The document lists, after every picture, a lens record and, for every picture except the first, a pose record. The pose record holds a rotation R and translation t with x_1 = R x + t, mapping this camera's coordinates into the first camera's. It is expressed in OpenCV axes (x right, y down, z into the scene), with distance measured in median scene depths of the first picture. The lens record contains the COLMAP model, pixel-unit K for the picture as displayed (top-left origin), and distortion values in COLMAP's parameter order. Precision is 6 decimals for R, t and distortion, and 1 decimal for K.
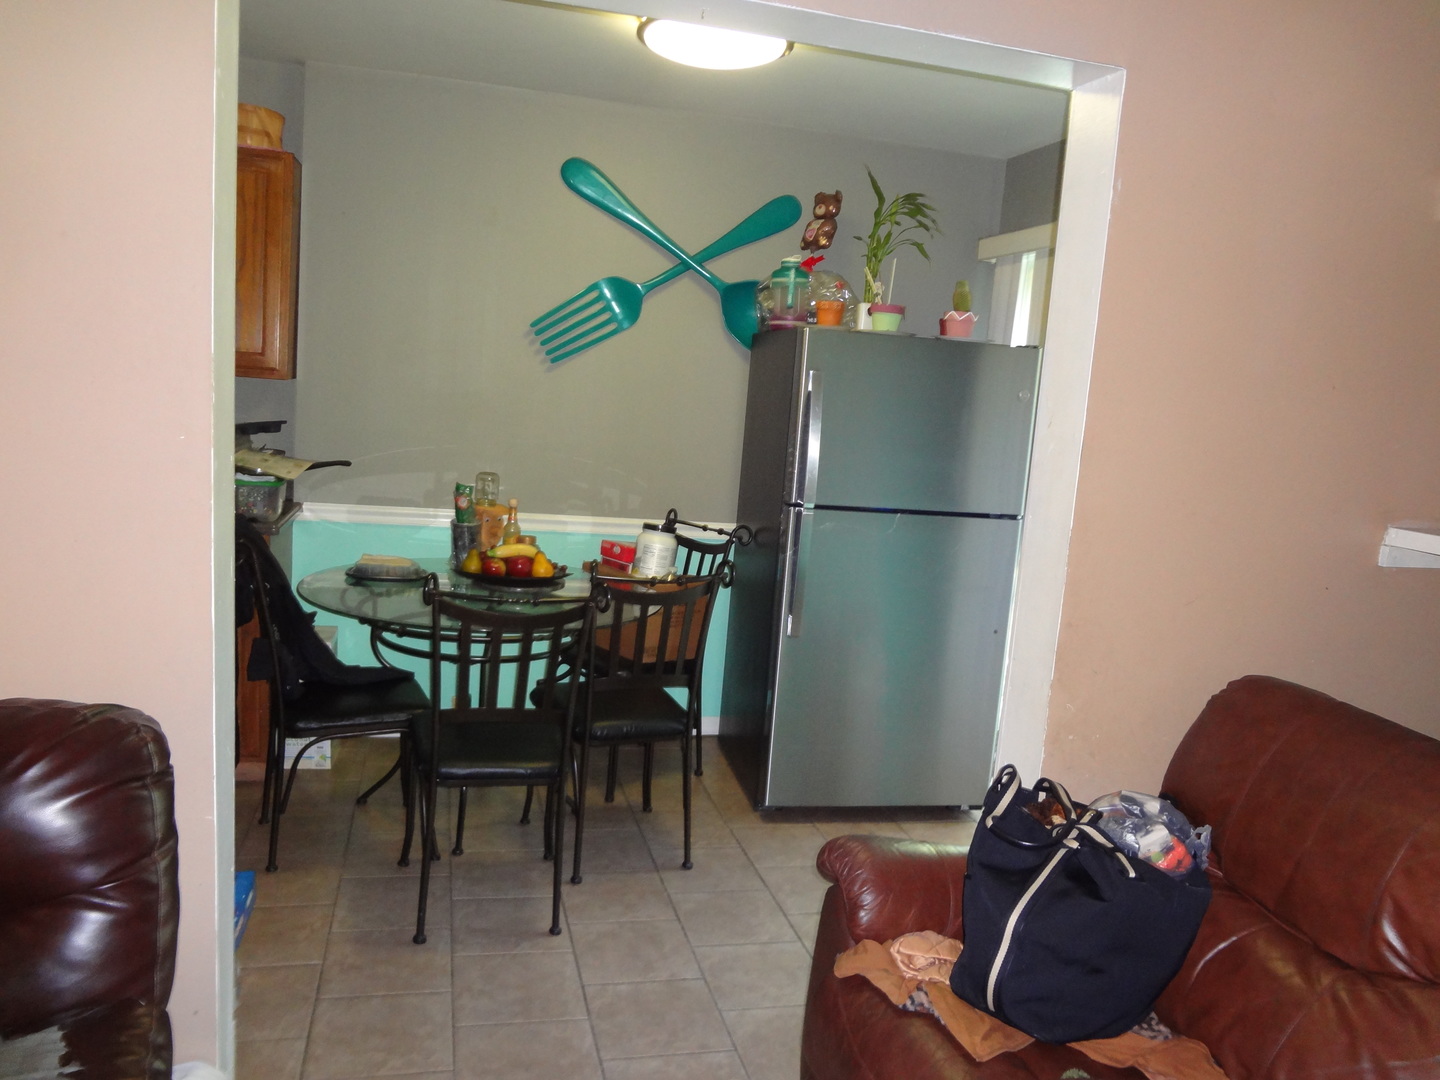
lens RADIAL K [[1070.4, 0, 719.0], [0, 1070.4, 540.2], [0, 0, 1]] dist [-0.041025, 0.008589]
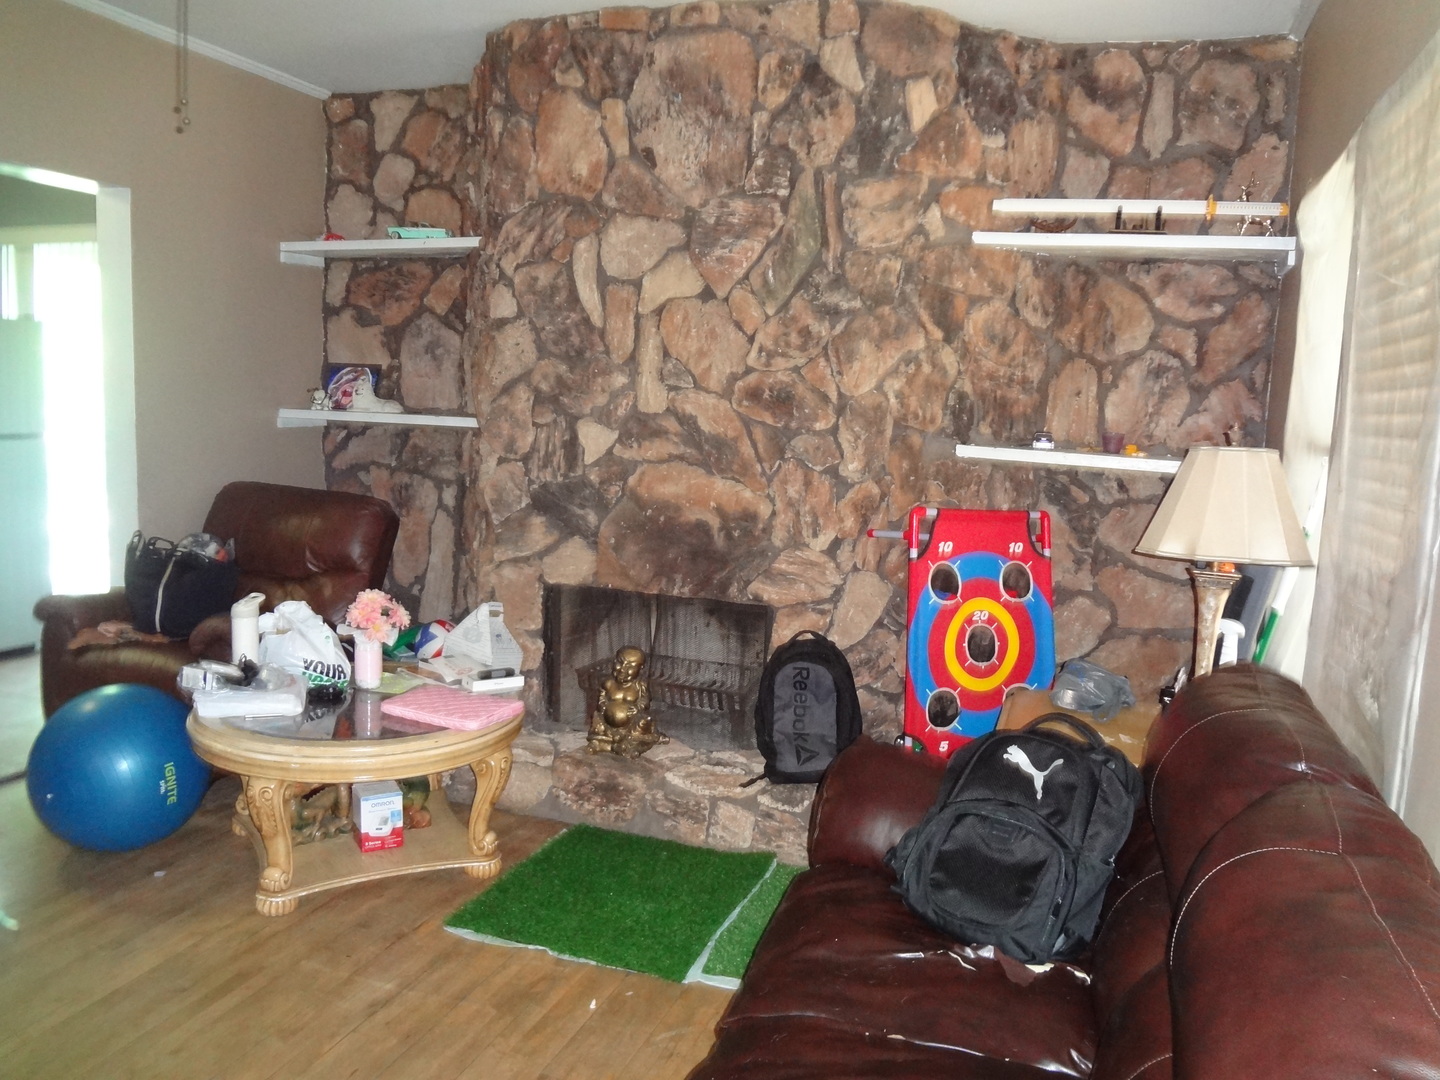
lens RADIAL K [[1070.4, 0, 718.5], [0, 1070.4, 538.4], [0, 0, 1]] dist [-0.041025, 0.008589]
pose [[0.570930, -0.157024, 0.805843, -0.782103], [0.113740, 0.987202, 0.111780, 0.120383], [-0.813082, 0.027838, 0.581484, -1.190333]]
